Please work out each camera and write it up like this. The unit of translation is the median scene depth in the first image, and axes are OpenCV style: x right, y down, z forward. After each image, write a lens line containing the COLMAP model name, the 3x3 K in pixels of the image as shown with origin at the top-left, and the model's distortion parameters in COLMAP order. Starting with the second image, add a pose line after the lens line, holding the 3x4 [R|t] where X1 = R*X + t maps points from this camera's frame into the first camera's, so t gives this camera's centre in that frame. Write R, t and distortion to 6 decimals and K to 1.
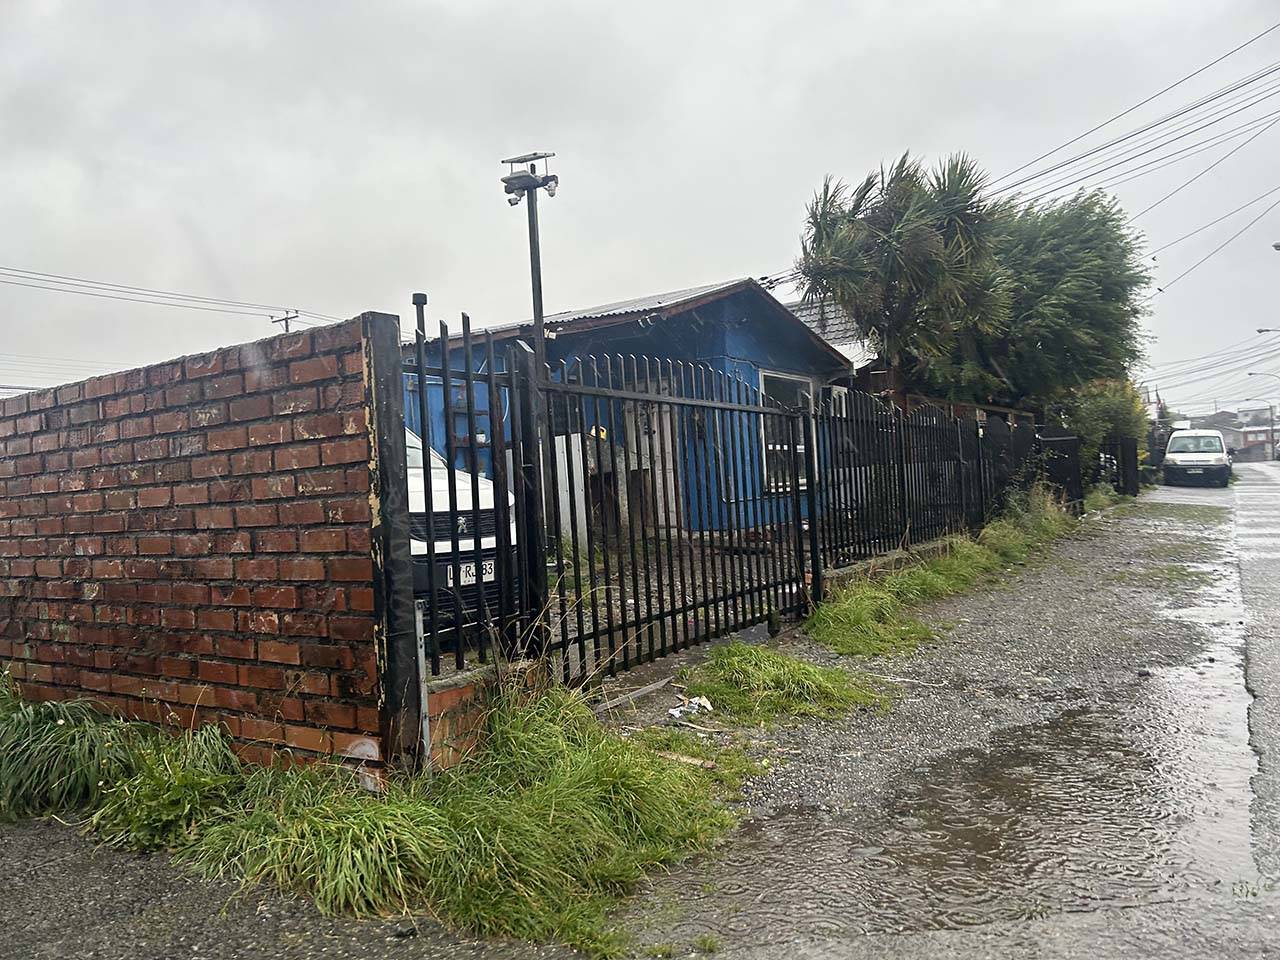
lens RADIAL K [[942.9, 0, 640.0], [0, 942.9, 480.0], [0, 0, 1]] dist [0.038387, -0.032376]
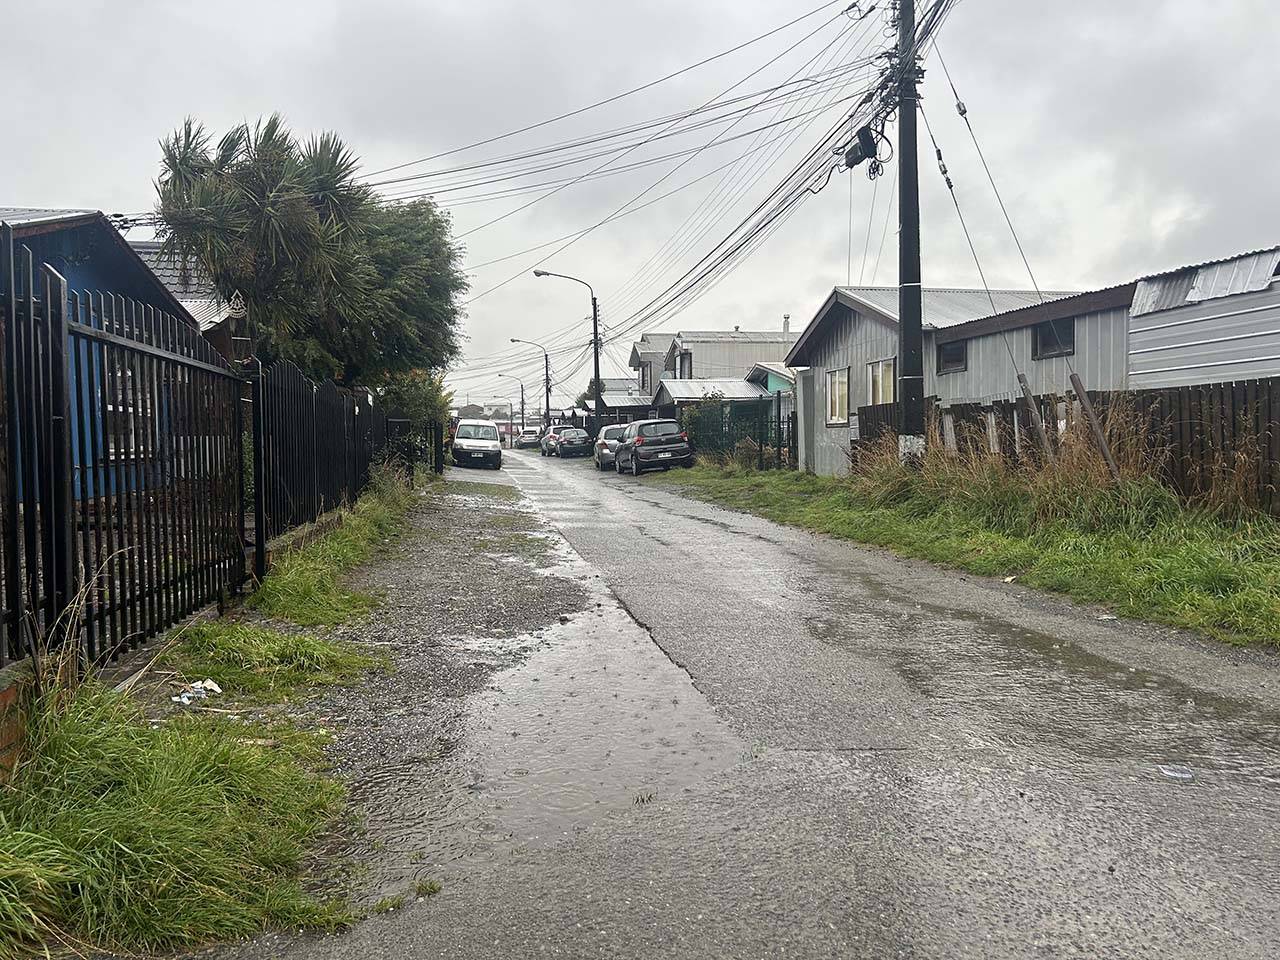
lens RADIAL K [[936.3, 0, 640.0], [0, 936.3, 480.0], [0, 0, 1]] dist [0.077772, -0.132185]
pose [[0.747463, 0.024493, 0.663852, -0.245712], [-0.041947, 0.999066, 0.010370, 0.007790], [-0.662977, -0.035598, 0.747793, 0.037635]]
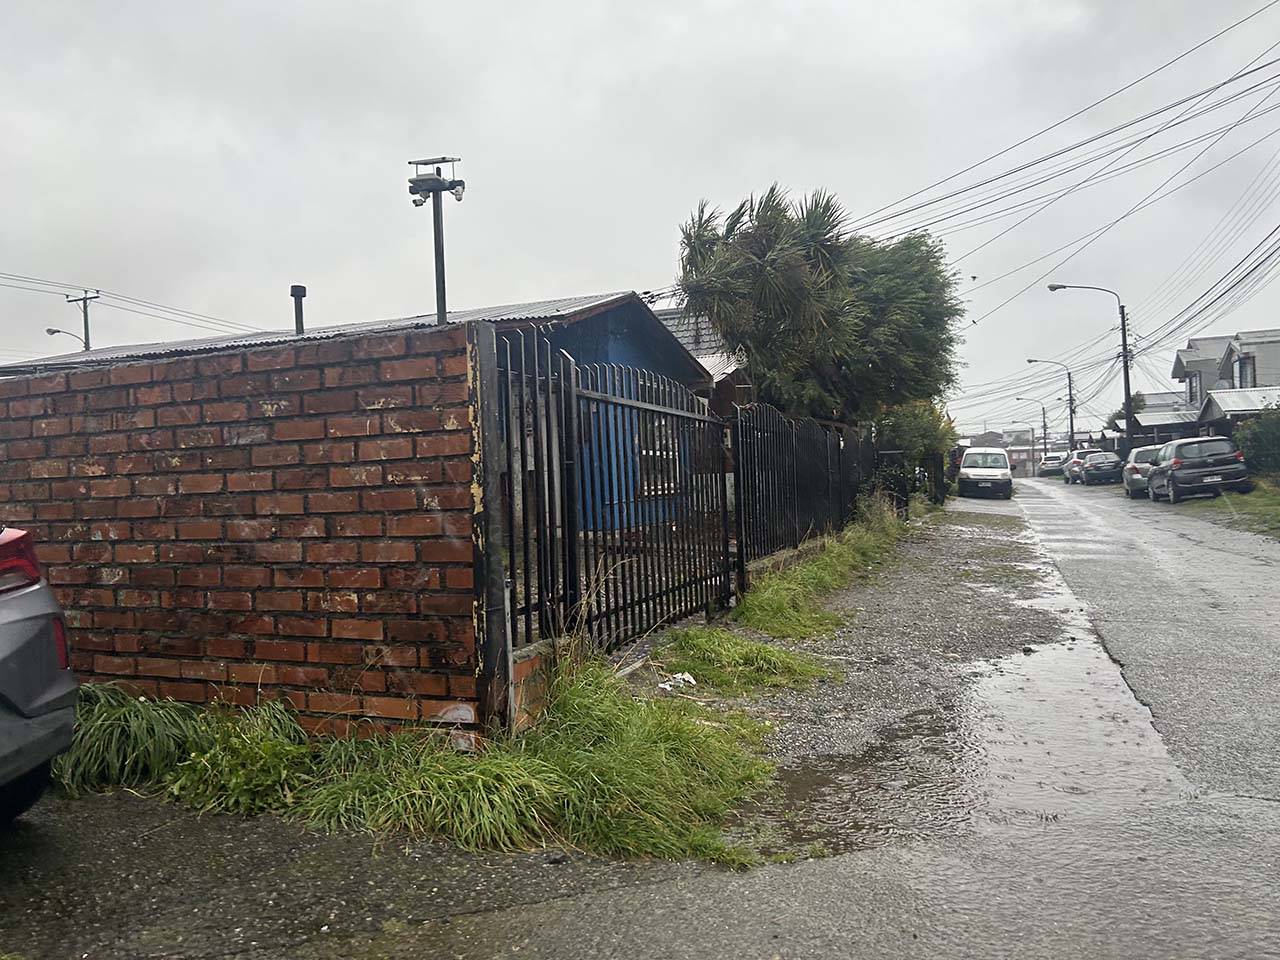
lens RADIAL K [[936.3, 0, 640.0], [0, 936.3, 480.0], [0, 0, 1]] dist [0.077772, -0.132185]
pose [[0.981213, 0.022195, 0.191647, -0.214330], [-0.021388, 0.999752, -0.006280, 0.009312], [-0.191739, 0.002063, 0.981444, -0.088338]]
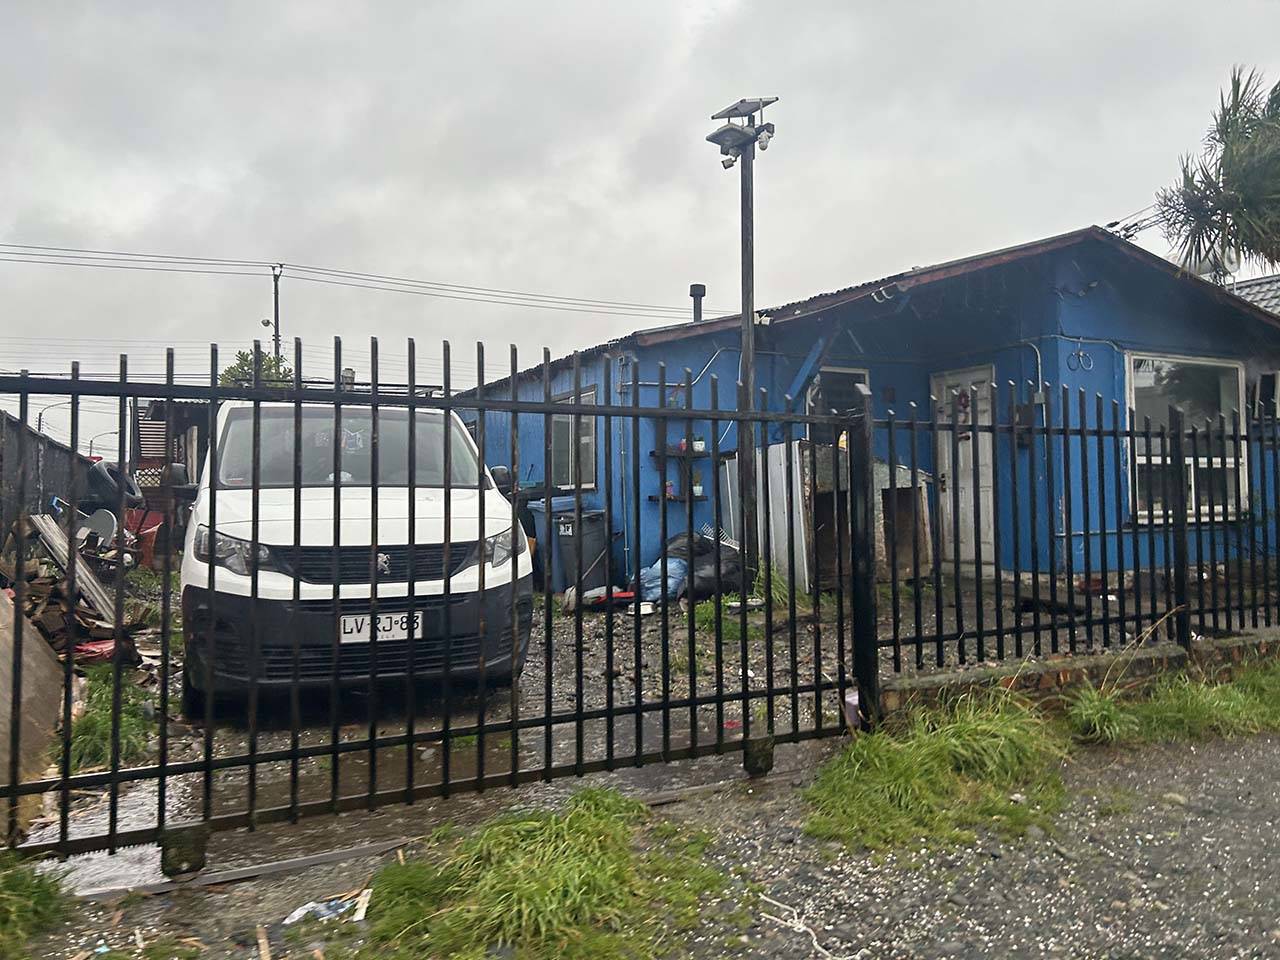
lens RADIAL K [[961.2, 0, 639.3], [0, 961.2, 460.5], [0, 0, 1]] dist [0.081910, -0.085771]
pose [[0.869940, 0.017455, -0.492849, 0.545957], [-0.027202, 0.999550, -0.012613, -0.047970], [0.492407, 0.024378, 0.870024, 0.550298]]
